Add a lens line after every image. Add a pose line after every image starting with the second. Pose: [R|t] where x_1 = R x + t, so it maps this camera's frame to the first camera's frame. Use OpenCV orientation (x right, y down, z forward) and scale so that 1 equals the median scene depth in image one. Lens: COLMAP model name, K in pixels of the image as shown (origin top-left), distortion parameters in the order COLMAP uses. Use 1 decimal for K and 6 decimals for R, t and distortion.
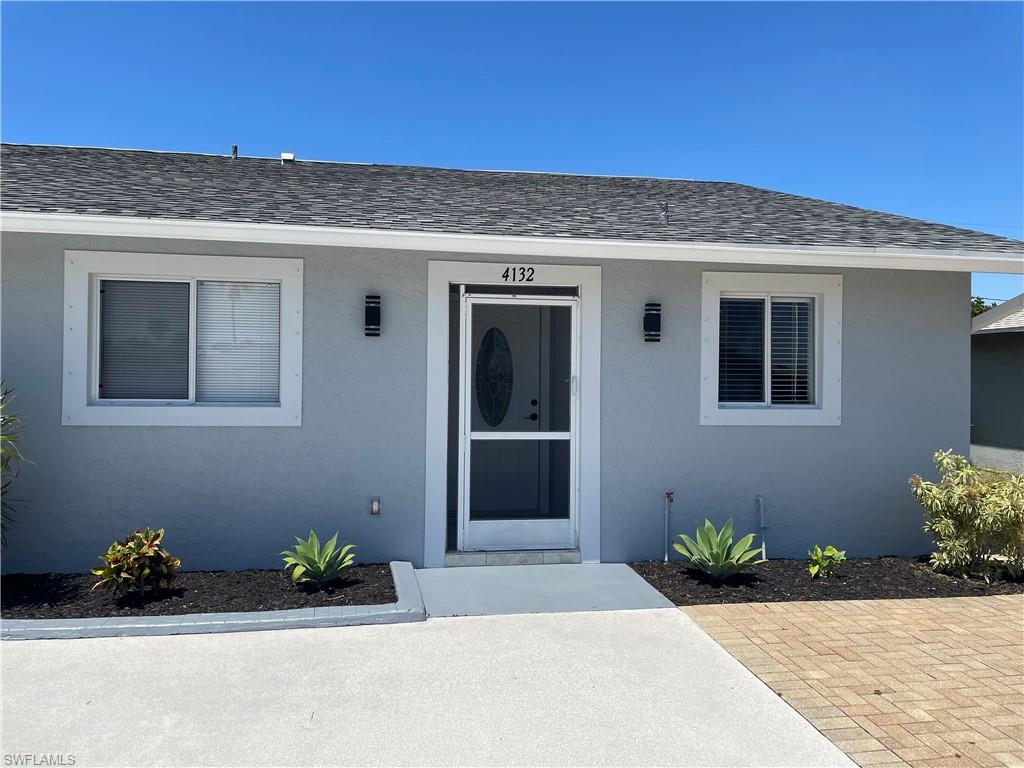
lens RADIAL K [[799.4, 0, 512.0], [0, 799.4, 384.0], [0, 0, 1]] dist [0.113716, -0.155079]
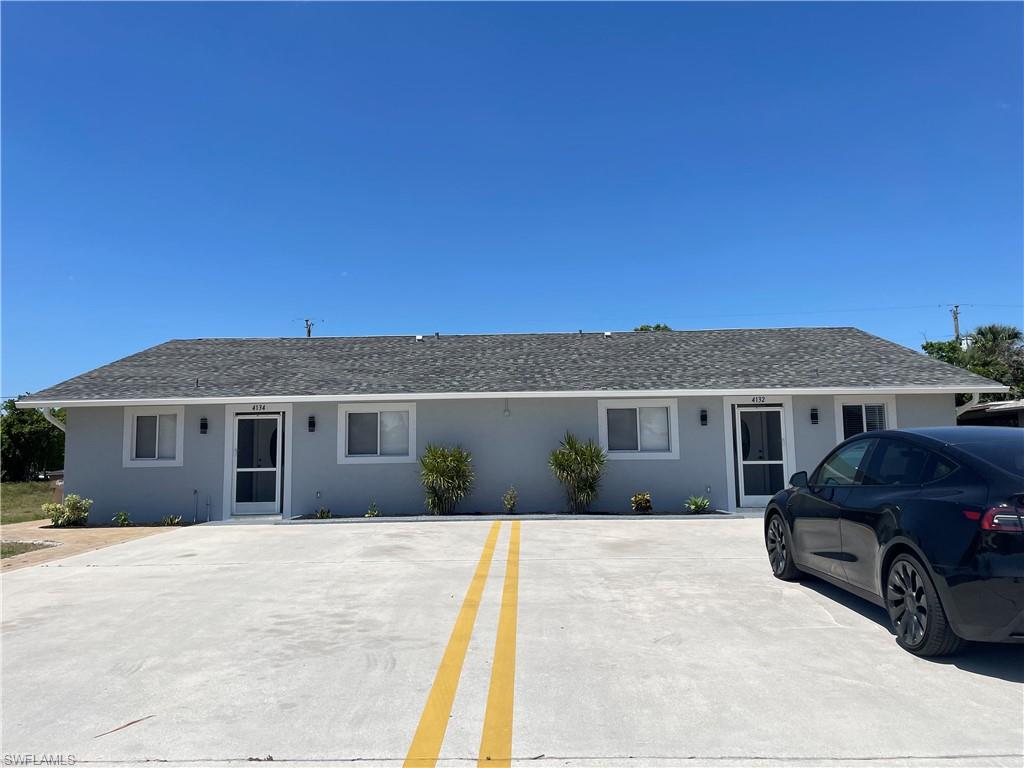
lens RADIAL K [[799.4, 0, 512.0], [0, 799.4, 384.0], [0, 0, 1]] dist [0.113716, -0.155079]
pose [[0.986263, -0.041812, -0.159800, -0.360100], [0.026456, 0.994929, -0.097041, 0.045472], [0.163047, 0.091481, 0.982368, -1.707855]]
